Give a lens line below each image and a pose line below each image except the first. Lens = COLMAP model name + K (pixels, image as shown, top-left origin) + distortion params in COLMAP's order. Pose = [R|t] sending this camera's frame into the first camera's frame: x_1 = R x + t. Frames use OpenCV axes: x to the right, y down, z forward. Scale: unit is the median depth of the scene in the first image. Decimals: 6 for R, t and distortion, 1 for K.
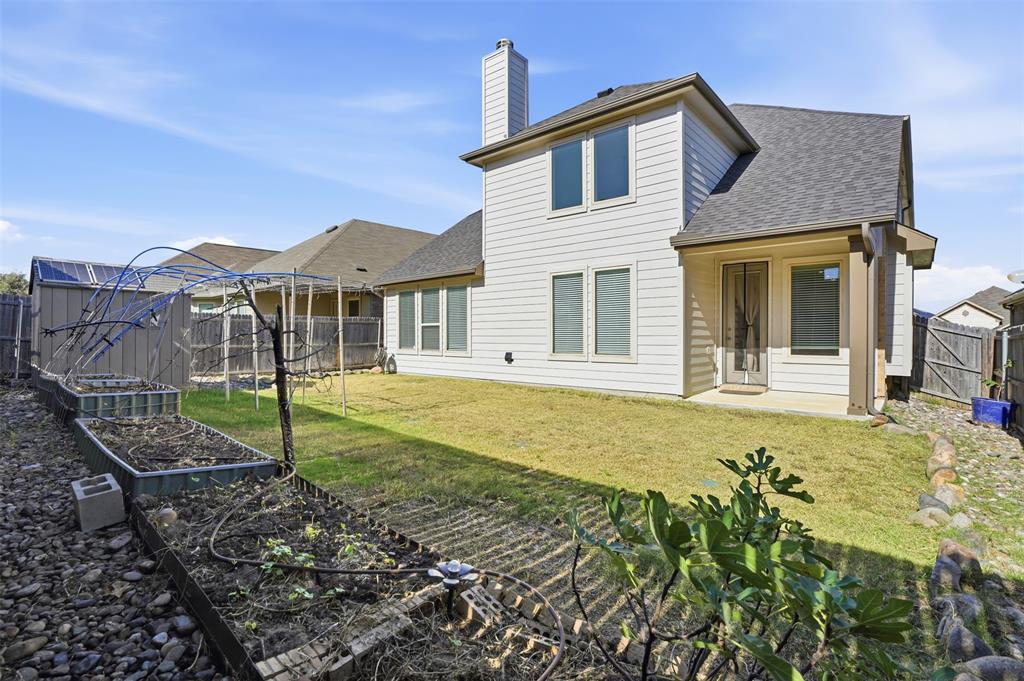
lens RADIAL K [[474.9, 0, 503.7], [0, 474.9, 336.6], [0, 0, 1]] dist [-0.052085, 0.018377]
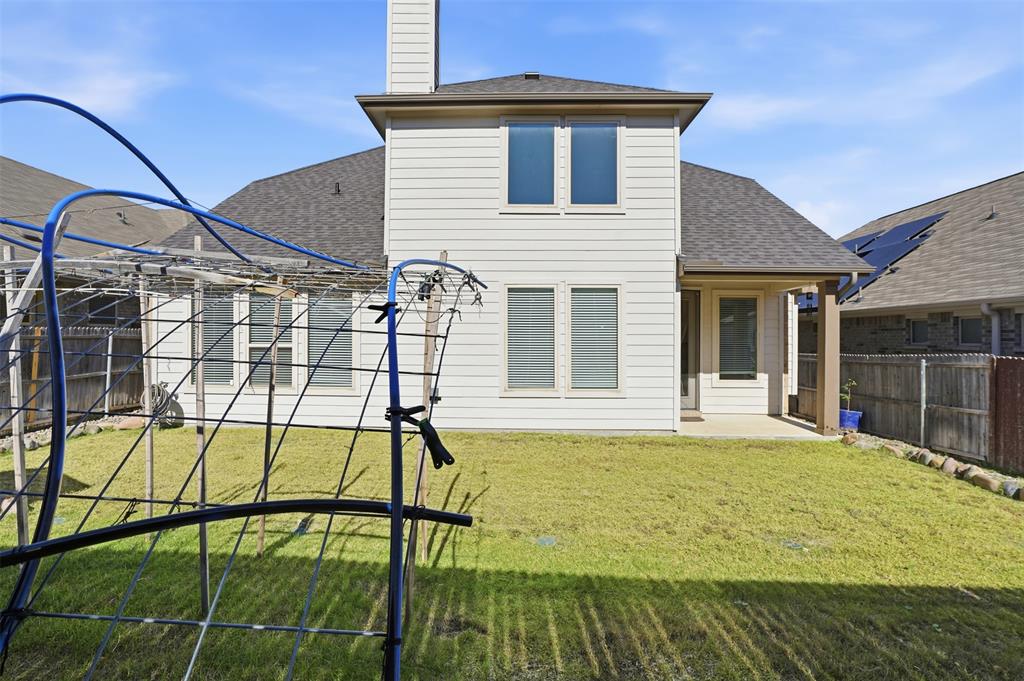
lens RADIAL K [[476.2, 0, 512.0], [0, 476.2, 340.5], [0, 0, 1]] dist [-0.055684, -0.000026]
pose [[0.769971, 0.005021, 0.638059, -0.417403], [-0.003738, 0.999987, -0.003358, -0.042831], [-0.638068, 0.000200, 0.769980, 0.428530]]
